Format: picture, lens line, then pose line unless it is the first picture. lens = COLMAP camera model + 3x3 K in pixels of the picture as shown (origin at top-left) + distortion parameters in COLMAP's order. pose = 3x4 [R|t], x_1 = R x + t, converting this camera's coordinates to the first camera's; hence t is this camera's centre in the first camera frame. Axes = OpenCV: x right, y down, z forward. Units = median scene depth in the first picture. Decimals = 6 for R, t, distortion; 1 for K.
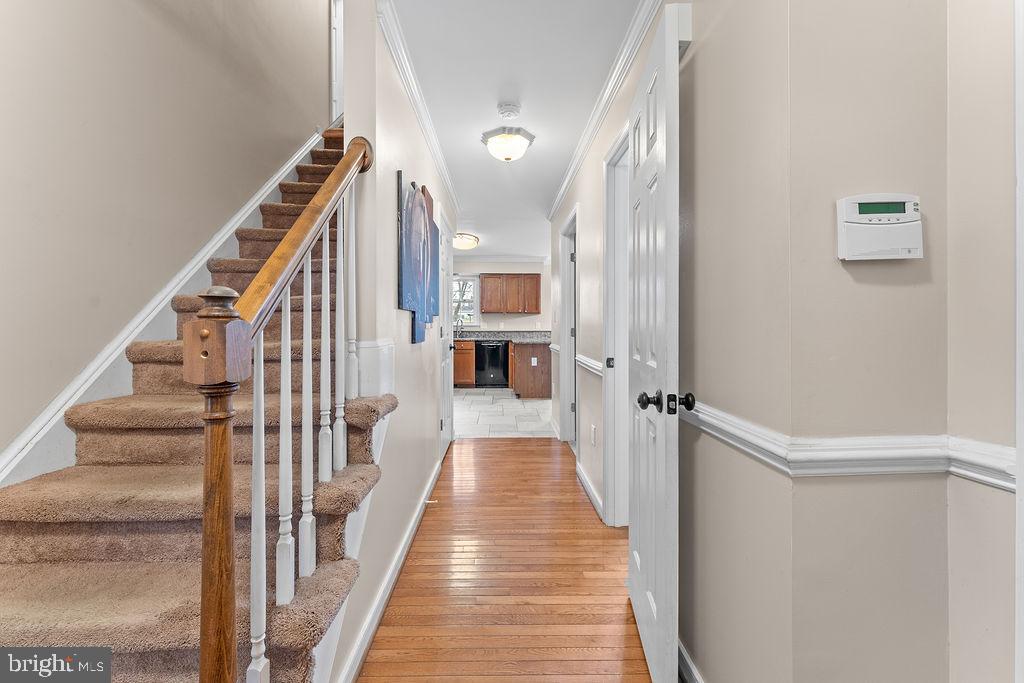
lens RADIAL K [[415.4, 0, 506.5], [0, 415.4, 324.3], [0, 0, 1]] dist [0.001325, -0.000473]
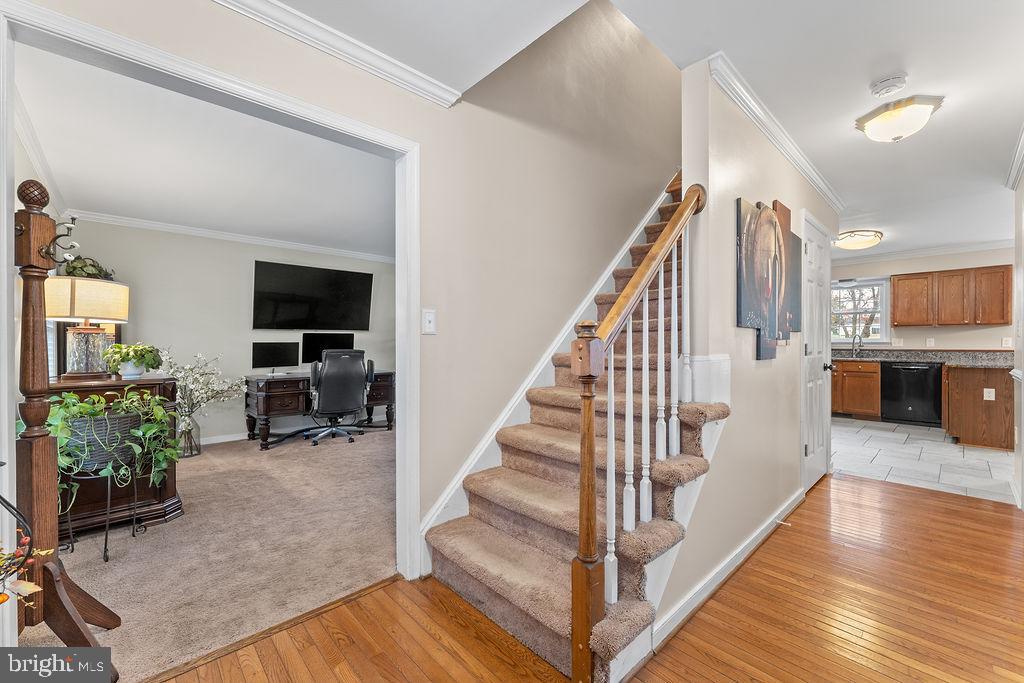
lens RADIAL K [[415.4, 0, 520.2], [0, 415.4, 346.8], [0, 0, 1]] dist [0.001325, -0.000473]
pose [[0.676352, 0.006084, -0.736554, 0.154468], [0.003445, 0.999929, 0.011423, 0.000365], [0.736571, -0.010263, 0.676283, -0.146933]]
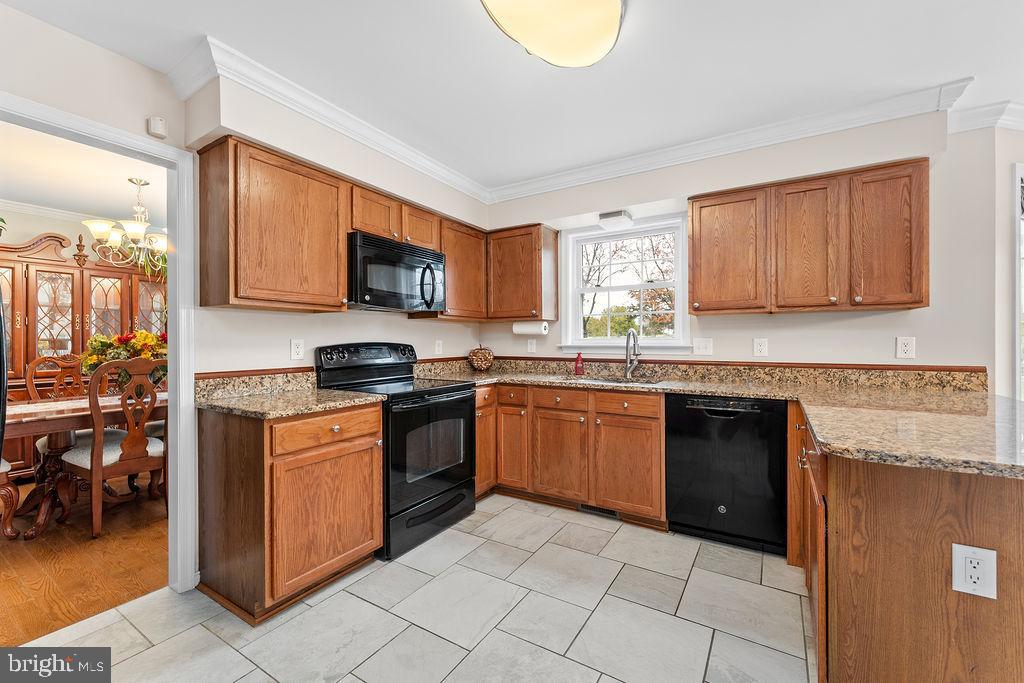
lens RADIAL K [[415.4, 0, 509.2], [0, 415.4, 340.7], [0, 0, 1]] dist [0.001325, -0.000473]
pose [[0.836059, 0.000314, -0.548640, 0.008070], [0.003000, 0.999982, 0.005144, -0.016343], [0.548632, -0.005946, 0.836043, 2.372950]]
